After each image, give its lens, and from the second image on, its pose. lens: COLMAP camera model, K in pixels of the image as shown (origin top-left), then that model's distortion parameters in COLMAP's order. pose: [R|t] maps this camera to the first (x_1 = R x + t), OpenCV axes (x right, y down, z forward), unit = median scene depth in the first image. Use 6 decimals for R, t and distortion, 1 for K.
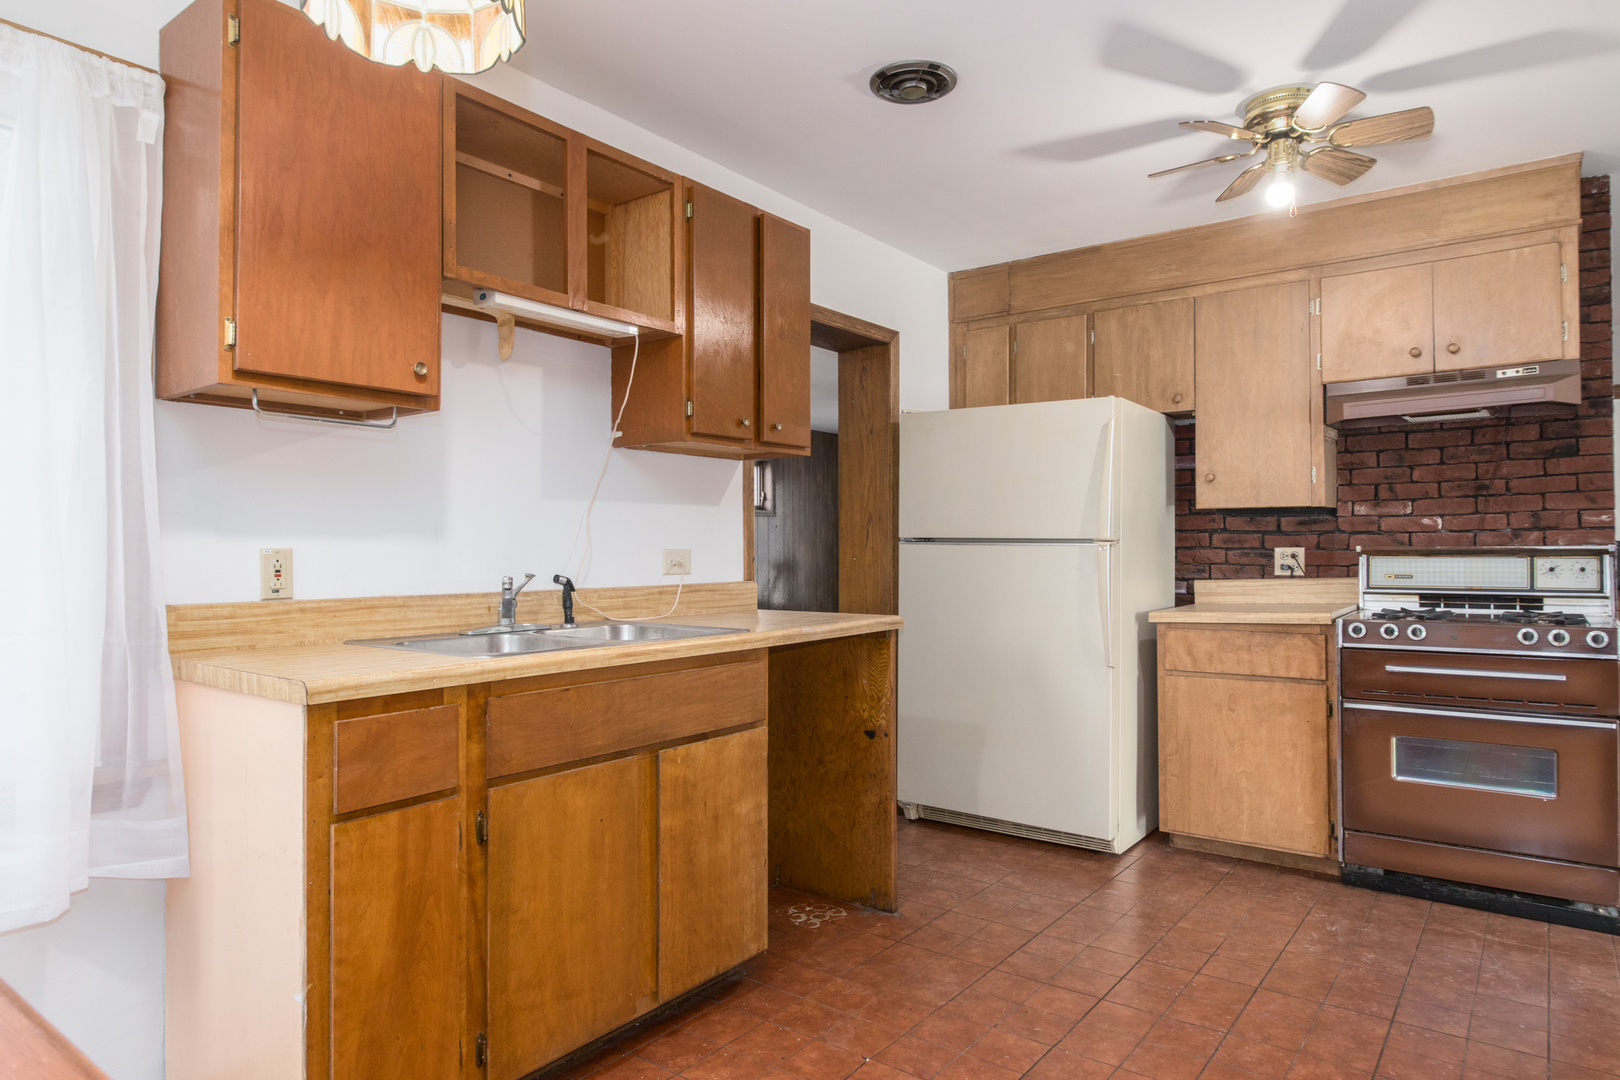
lens RADIAL K [[971.5, 0, 810.0], [0, 971.5, 540.0], [0, 0, 1]] dist [0.001853, -0.000181]
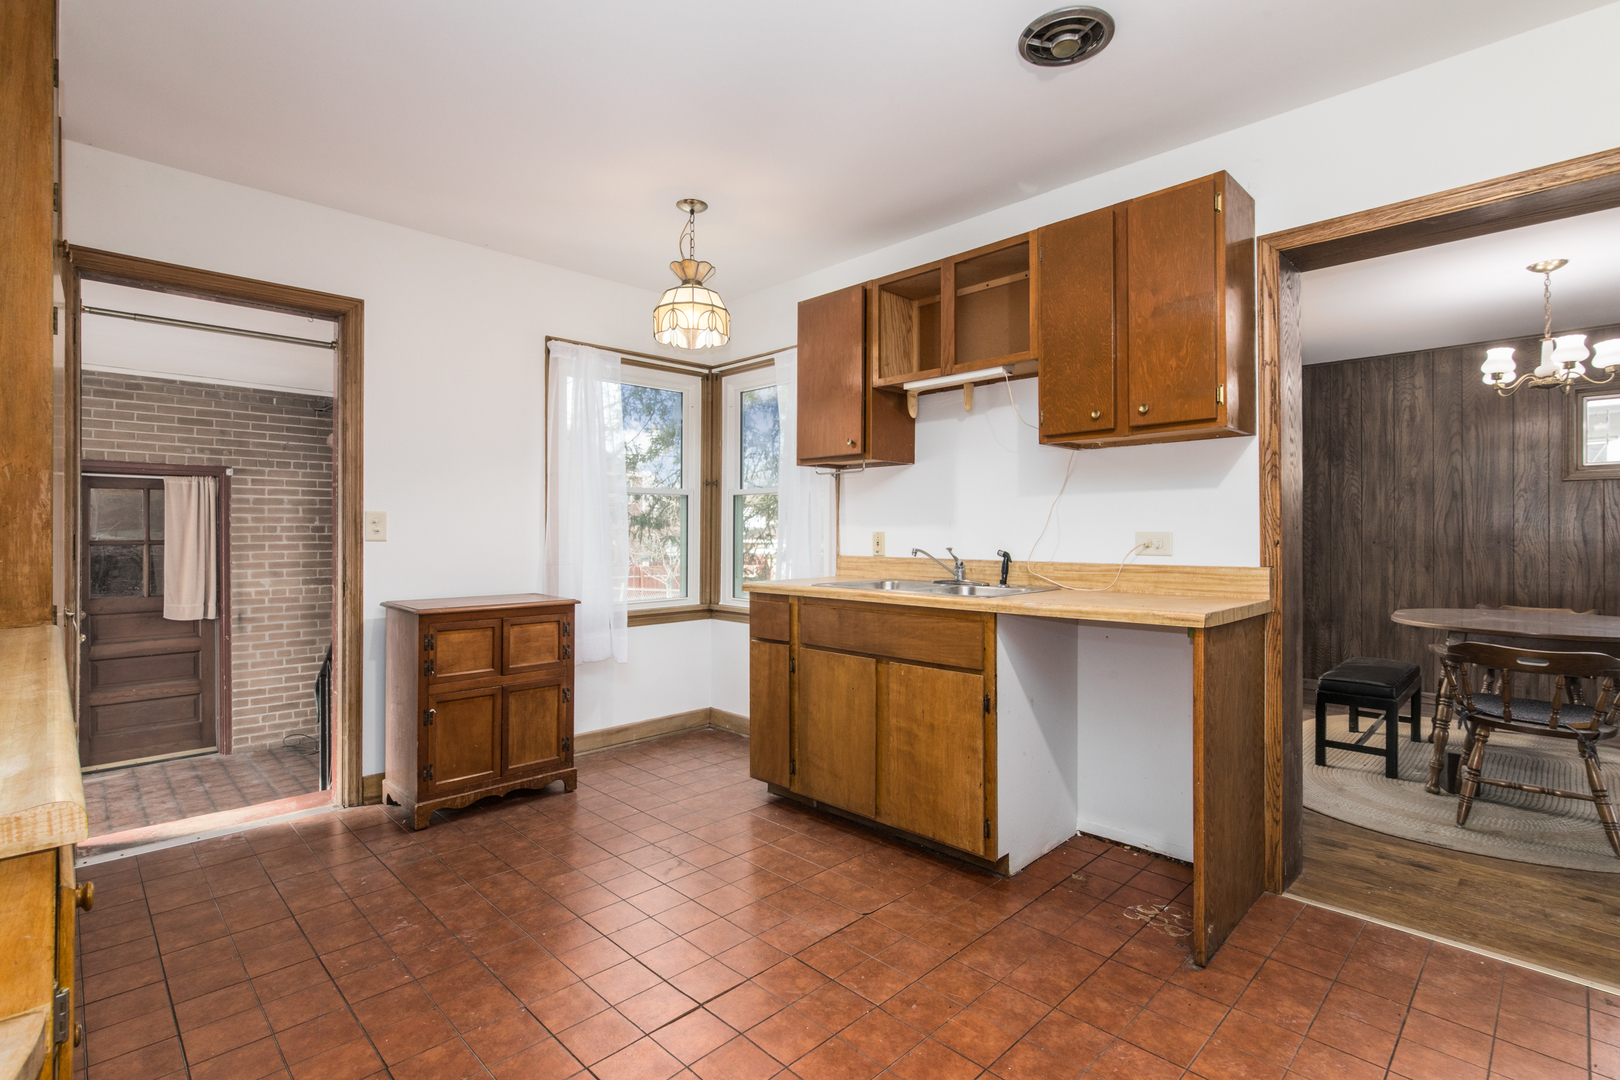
lens RADIAL K [[762.0, 0, 810.0], [0, 762.0, 540.0], [0, 0, 1]] dist [-0.000301, -0.000052]
pose [[-0.137292, 0.006155, -0.990512, 0.884288], [0.007719, 0.999957, 0.005144, 0.012883], [0.990501, -0.006940, -0.137333, 0.864789]]
